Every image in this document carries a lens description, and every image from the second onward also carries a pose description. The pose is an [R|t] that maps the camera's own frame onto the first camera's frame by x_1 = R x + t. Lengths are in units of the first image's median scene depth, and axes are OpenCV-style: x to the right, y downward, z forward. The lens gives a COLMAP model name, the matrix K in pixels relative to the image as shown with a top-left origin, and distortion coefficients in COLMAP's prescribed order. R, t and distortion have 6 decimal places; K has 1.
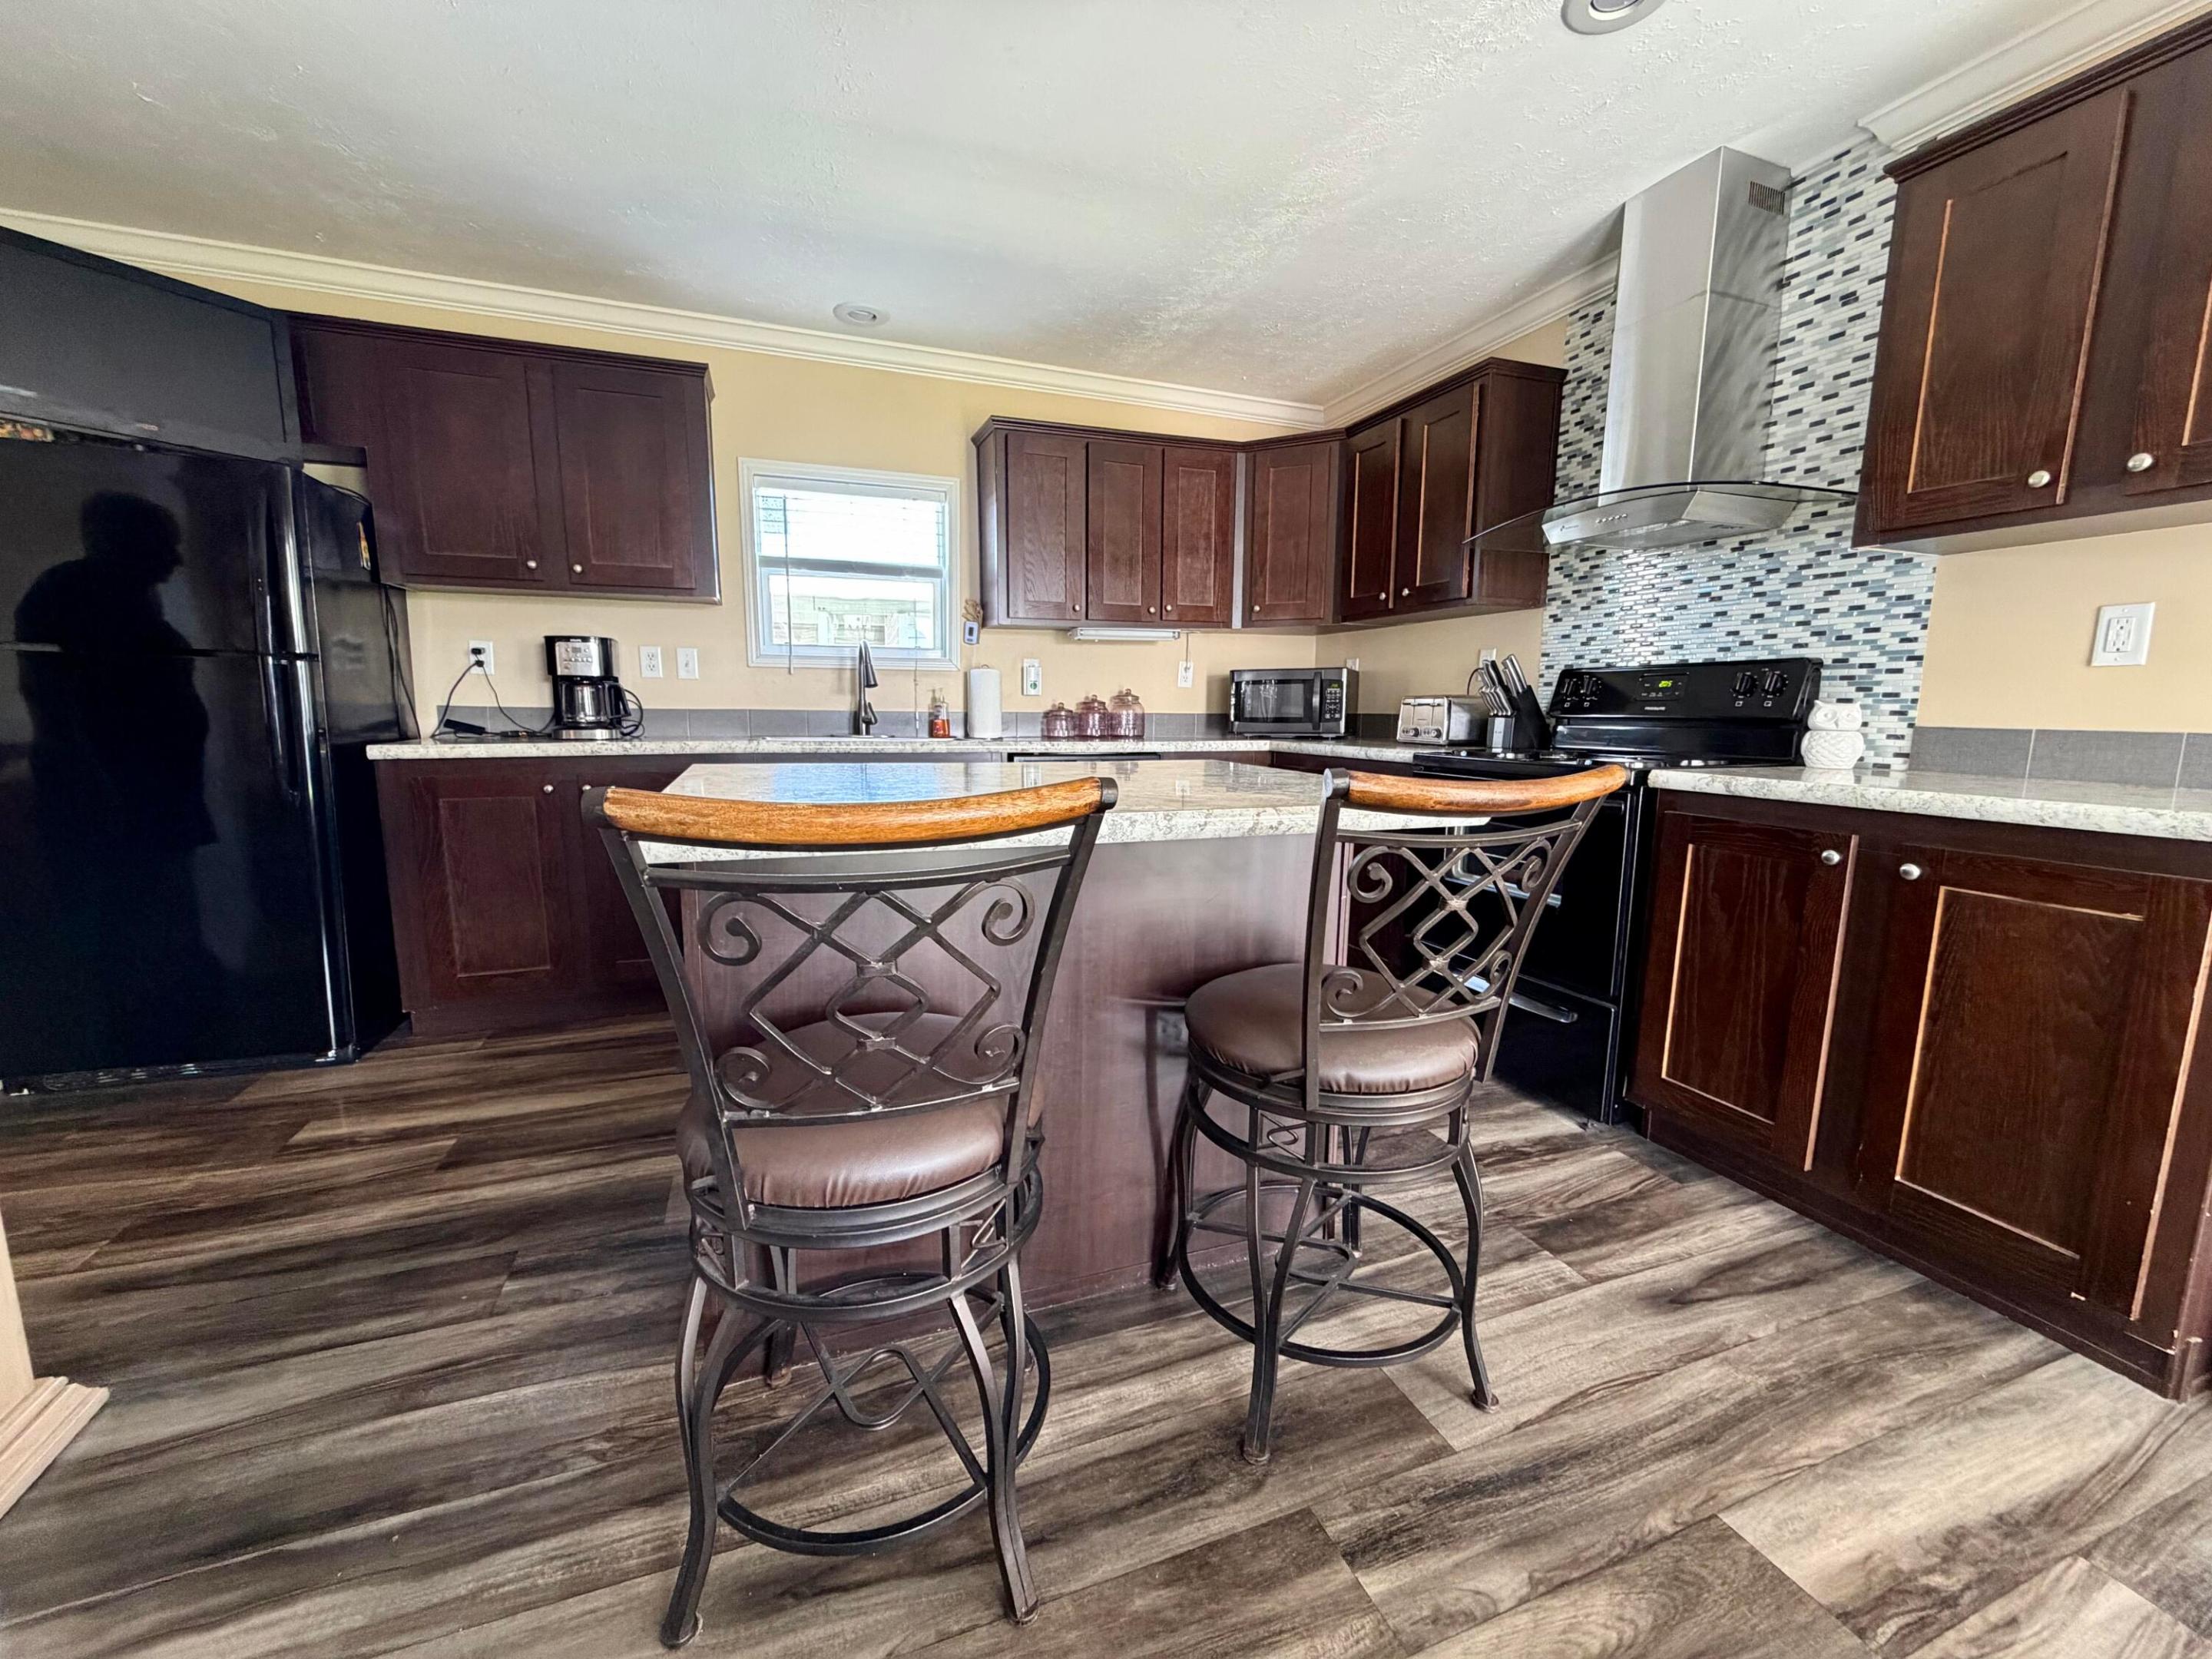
lens RADIAL K [[888.8, 0, 1106.0], [0, 888.8, 829.5], [0, 0, 1]] dist [-0.000243, 0.000177]
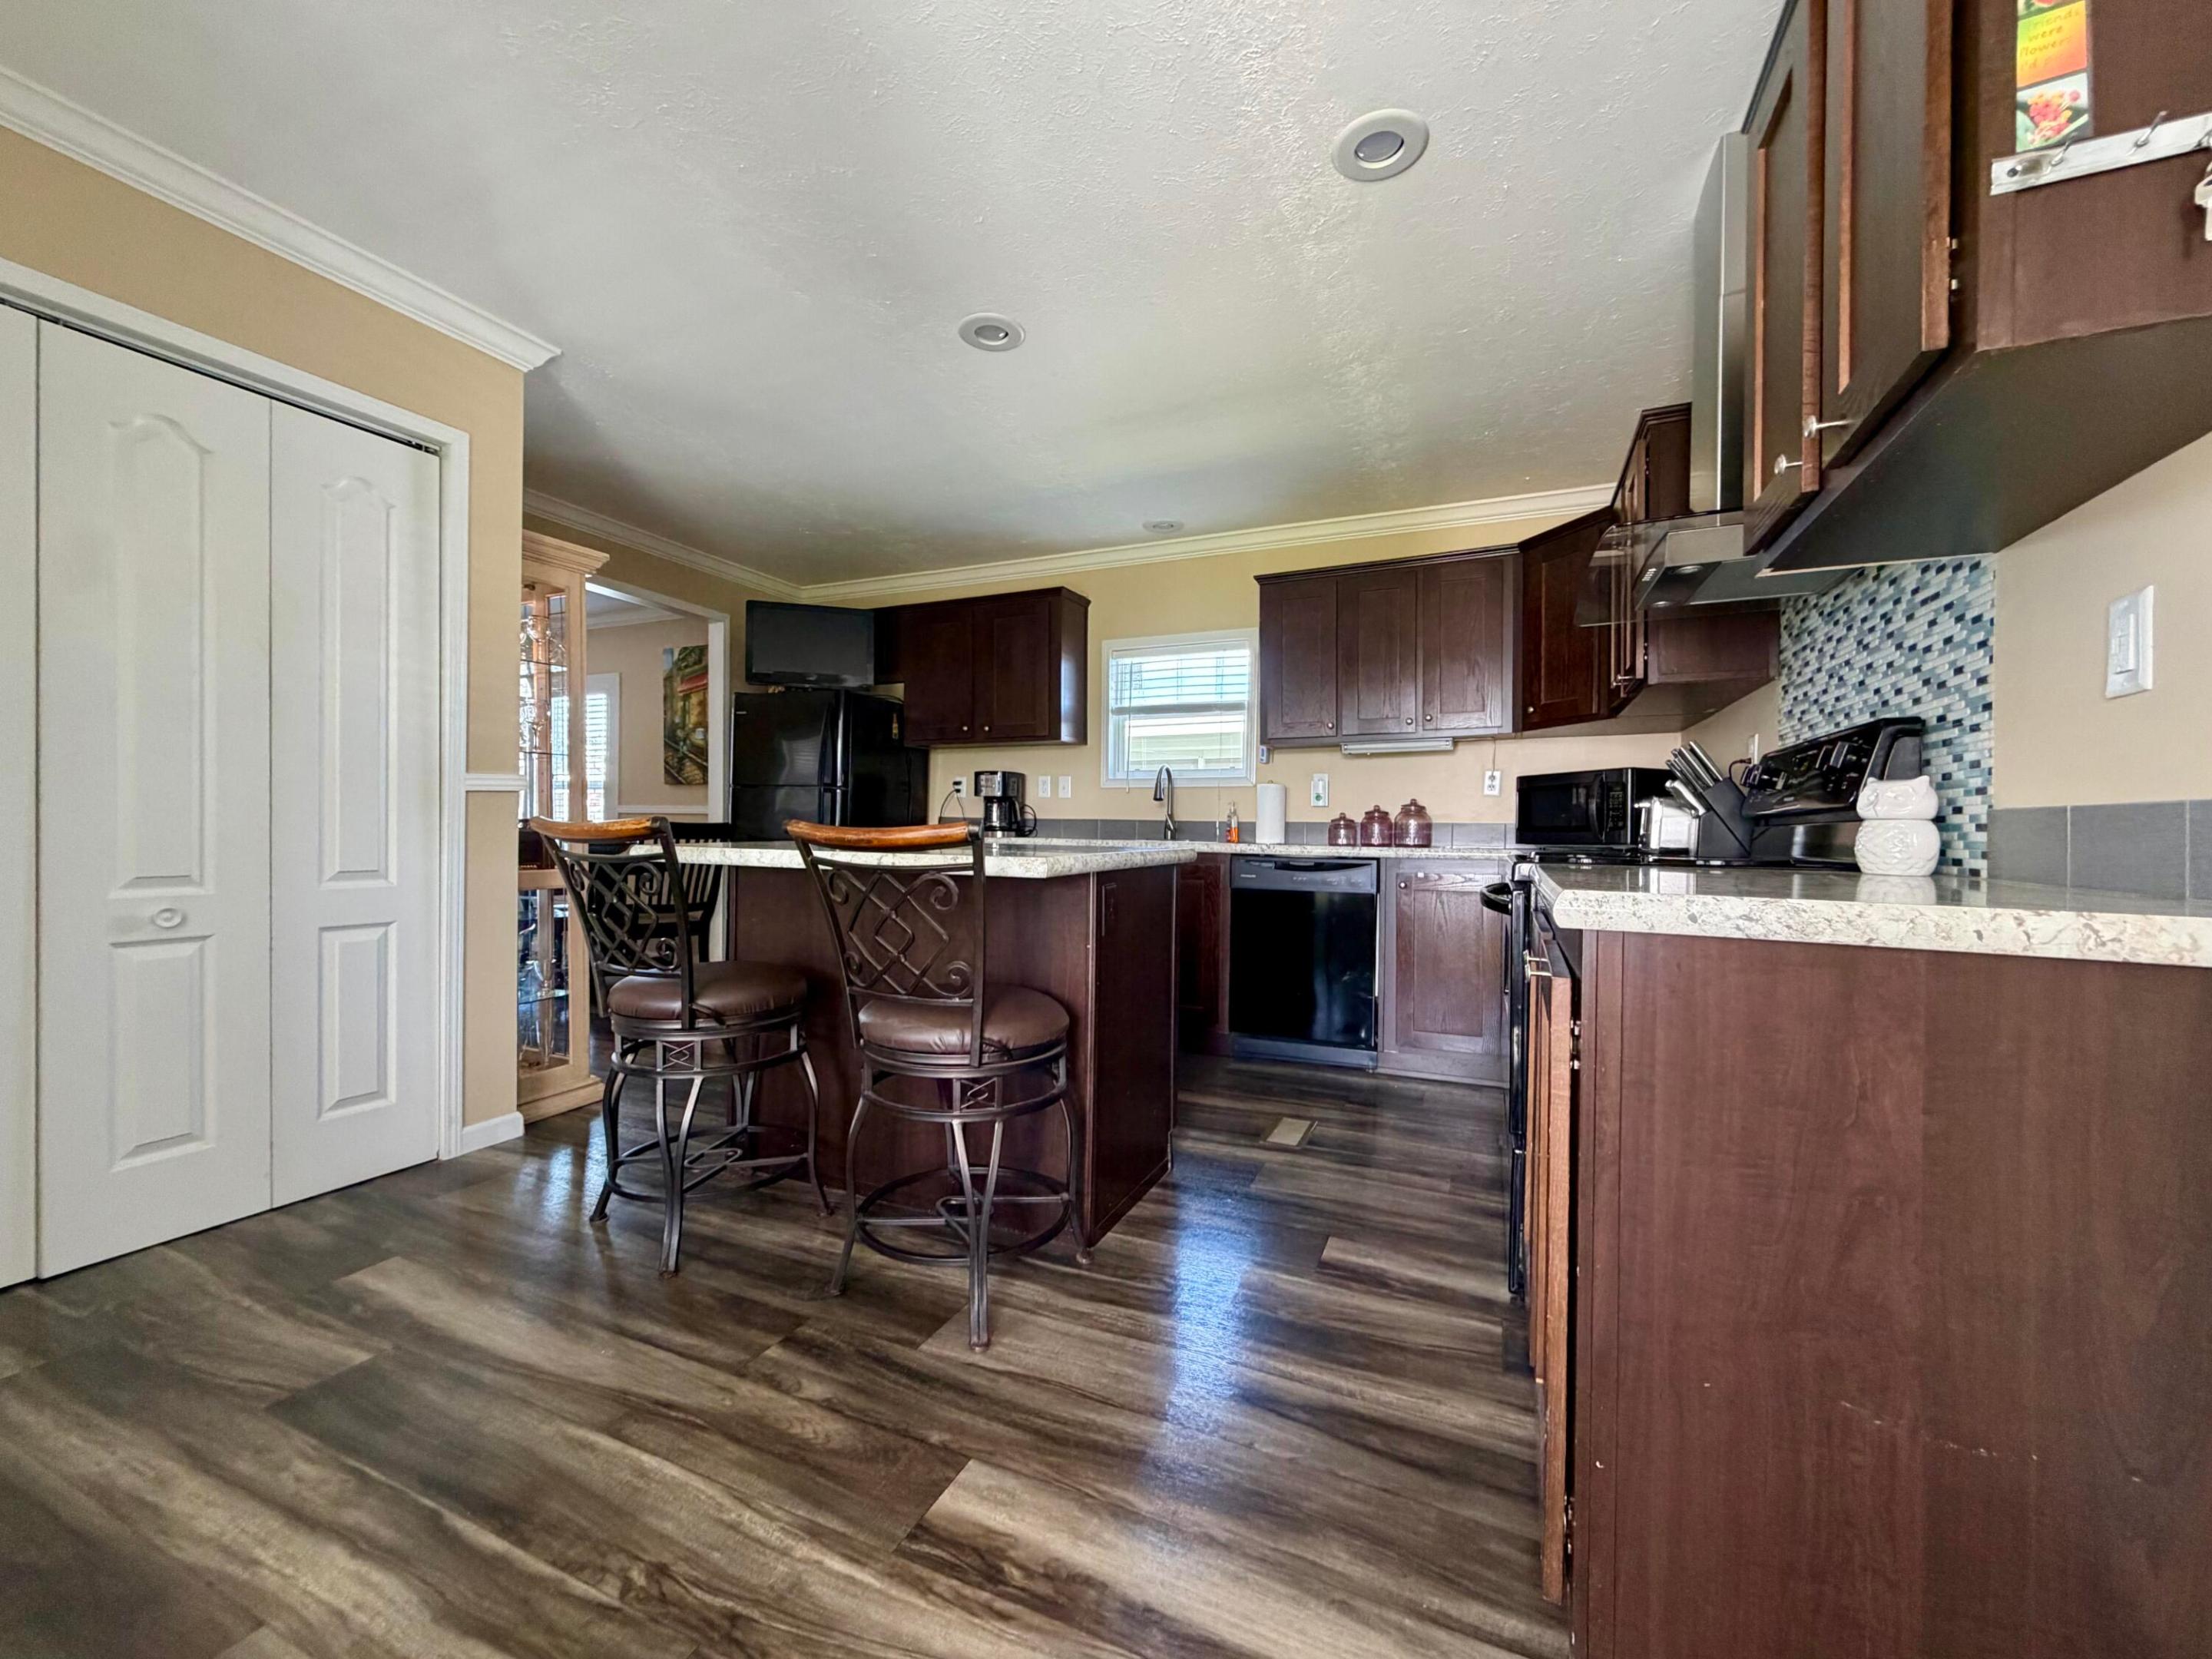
lens RADIAL K [[888.8, 0, 1106.0], [0, 888.8, 829.5], [0, 0, 1]] dist [-0.000243, 0.000177]
pose [[0.706029, 0.000976, -0.708182, 0.789416], [-0.105330, 0.989021, -0.103647, 0.027766], [0.700306, 0.147771, 0.698380, 0.090365]]
